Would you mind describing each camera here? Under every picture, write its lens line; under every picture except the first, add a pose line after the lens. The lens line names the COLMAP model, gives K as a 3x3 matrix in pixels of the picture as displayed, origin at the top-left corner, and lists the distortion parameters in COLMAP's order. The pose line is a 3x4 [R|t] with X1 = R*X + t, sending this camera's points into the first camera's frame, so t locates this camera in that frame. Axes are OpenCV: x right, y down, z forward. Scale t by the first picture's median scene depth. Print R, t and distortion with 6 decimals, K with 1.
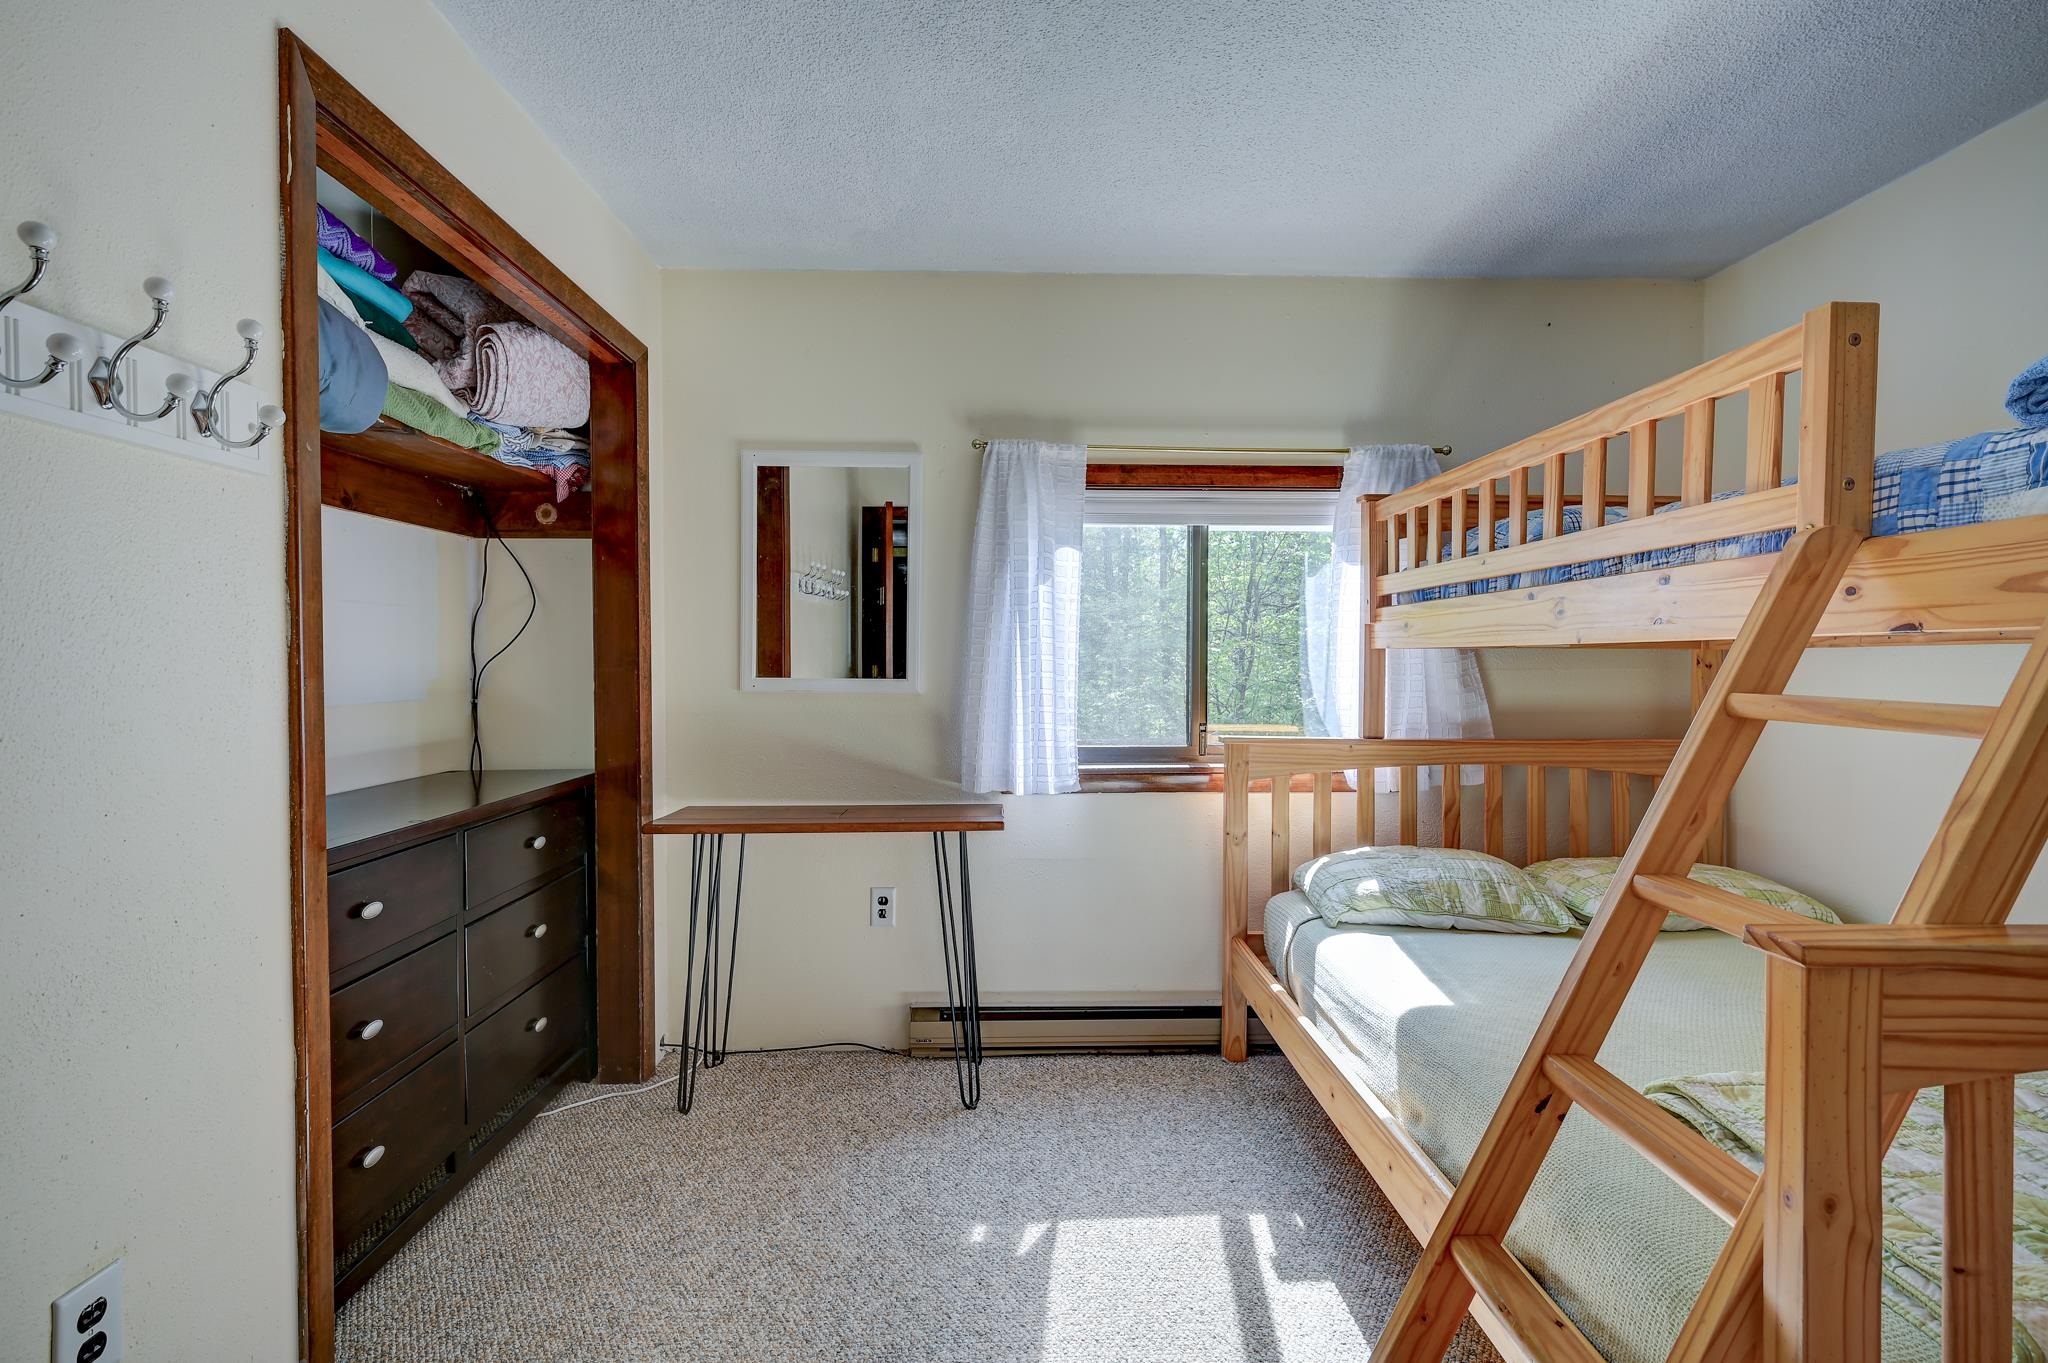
lens RADIAL K [[948.8, 0, 1016.6], [0, 948.8, 662.7], [0, 0, 1]] dist [0.001405, -0.000398]
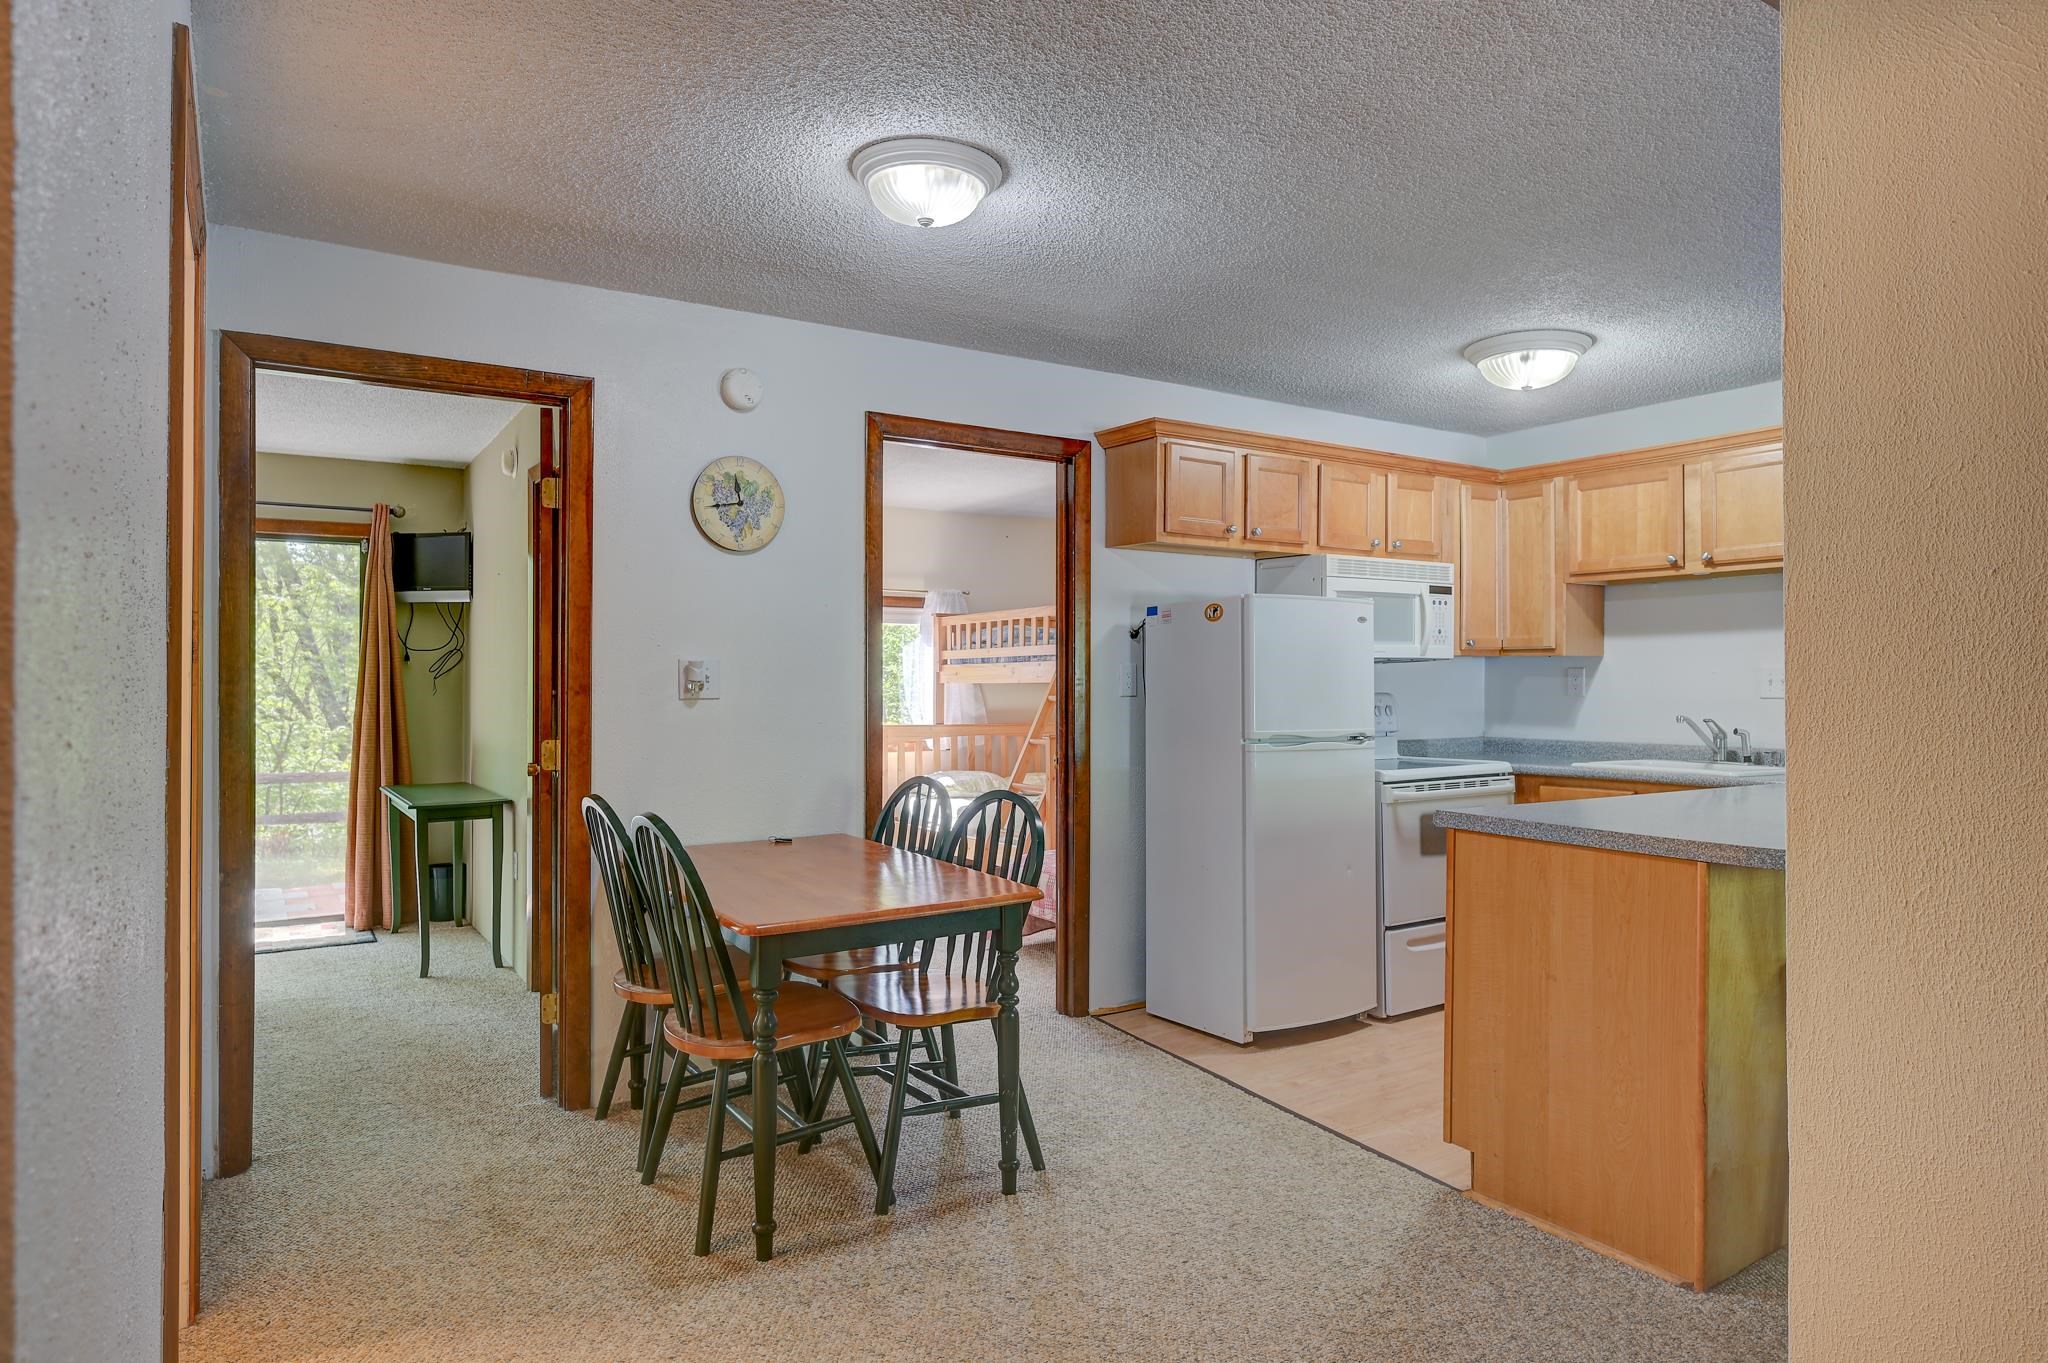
lens RADIAL K [[1185.9, 0, 1009.9], [0, 1185.9, 685.8], [0, 0, 1]] dist [0.000780, 0.001578]
pose [[0.870741, 0.001561, 0.491739, -0.842933], [0.001640, 0.999980, -0.006077, 0.007434], [-0.491738, 0.006098, 0.870722, -1.488845]]
